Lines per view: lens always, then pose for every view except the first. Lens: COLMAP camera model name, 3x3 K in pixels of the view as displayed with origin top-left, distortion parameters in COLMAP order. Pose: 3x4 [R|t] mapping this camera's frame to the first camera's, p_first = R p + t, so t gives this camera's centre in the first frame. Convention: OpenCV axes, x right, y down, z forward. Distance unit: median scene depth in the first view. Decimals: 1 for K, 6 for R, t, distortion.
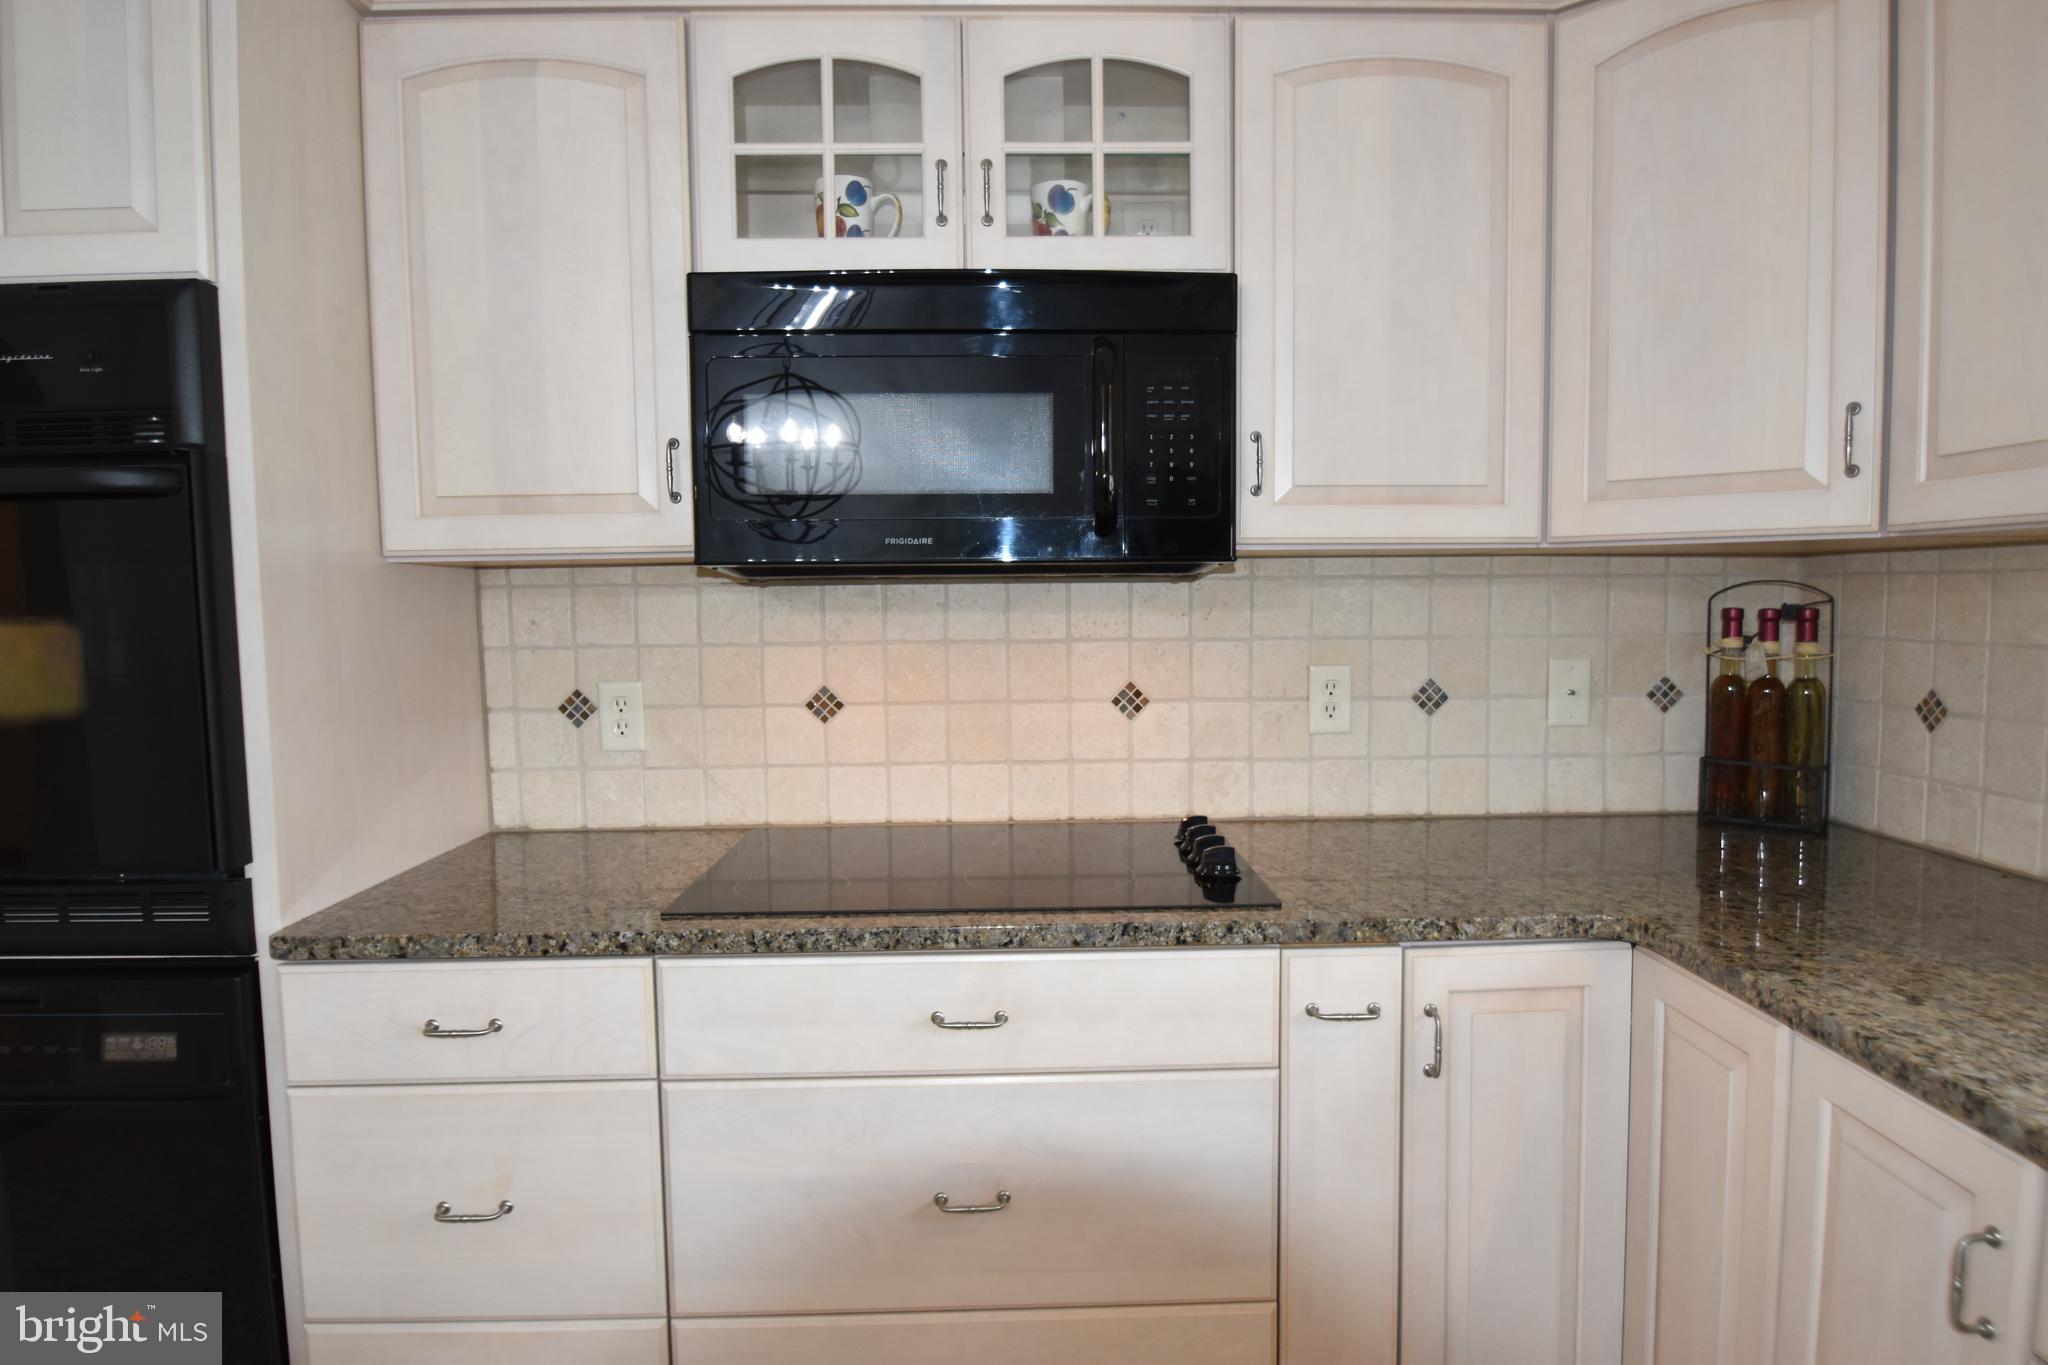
lens RADIAL K [[1206.3, 0, 1024.0], [0, 1206.3, 682.5], [0, 0, 1]] dist [-0.007650, -0.013561]
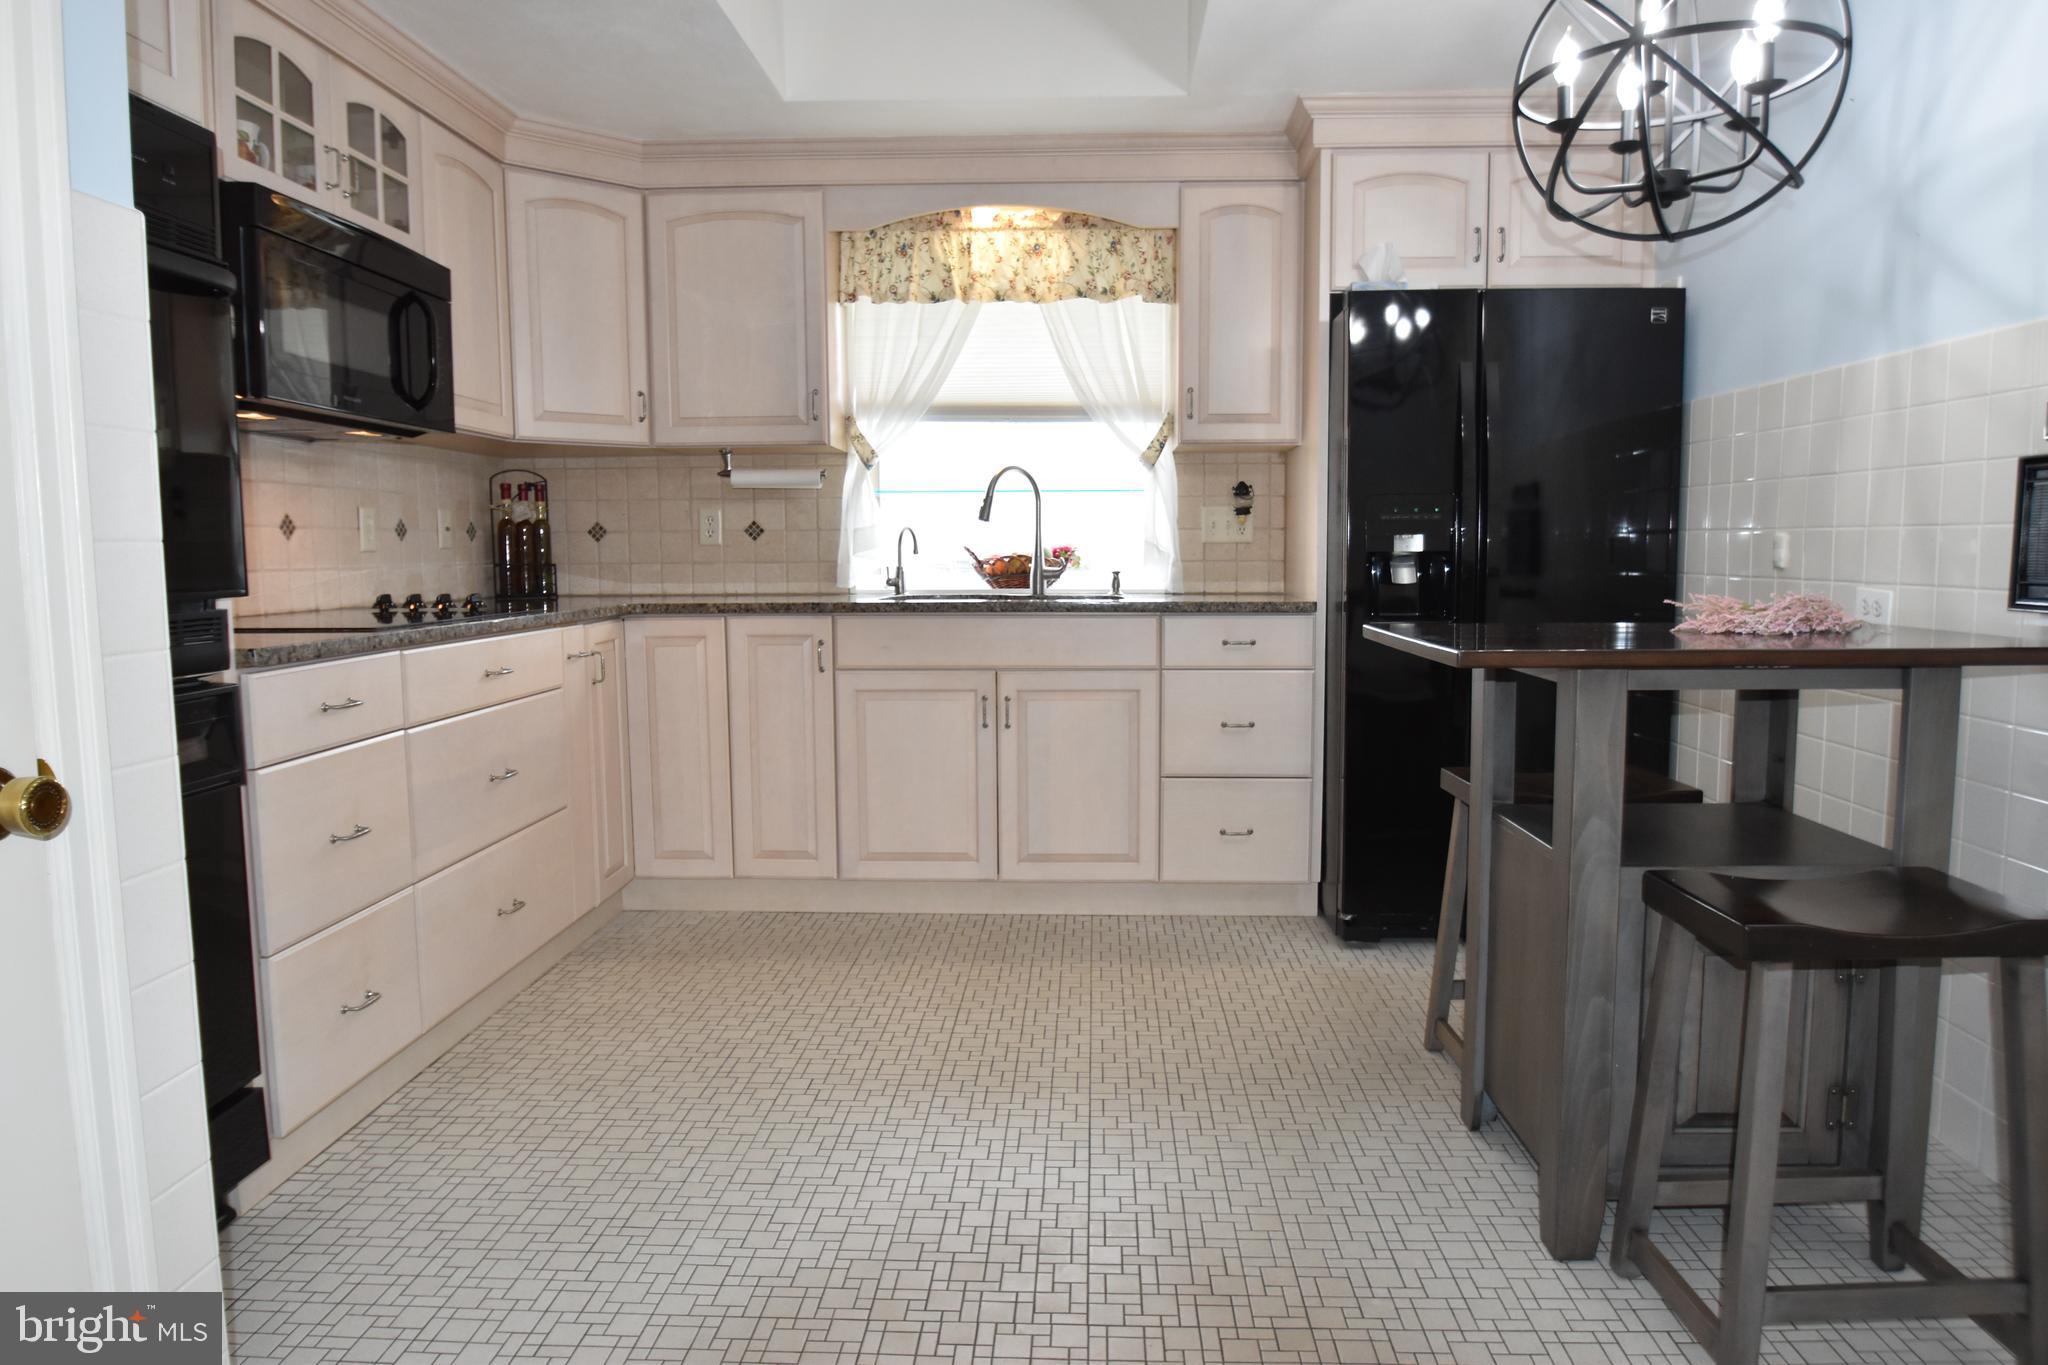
lens RADIAL K [[1296.7, 0, 1029.5], [0, 1296.7, 666.7], [0, 0, 1]] dist [-0.003633, -0.001195]
pose [[0.080005, -0.083503, 0.993291, -1.436127], [0.080189, 0.993794, 0.077087, 0.138087], [-0.993564, 0.073484, 0.086204, 0.029777]]
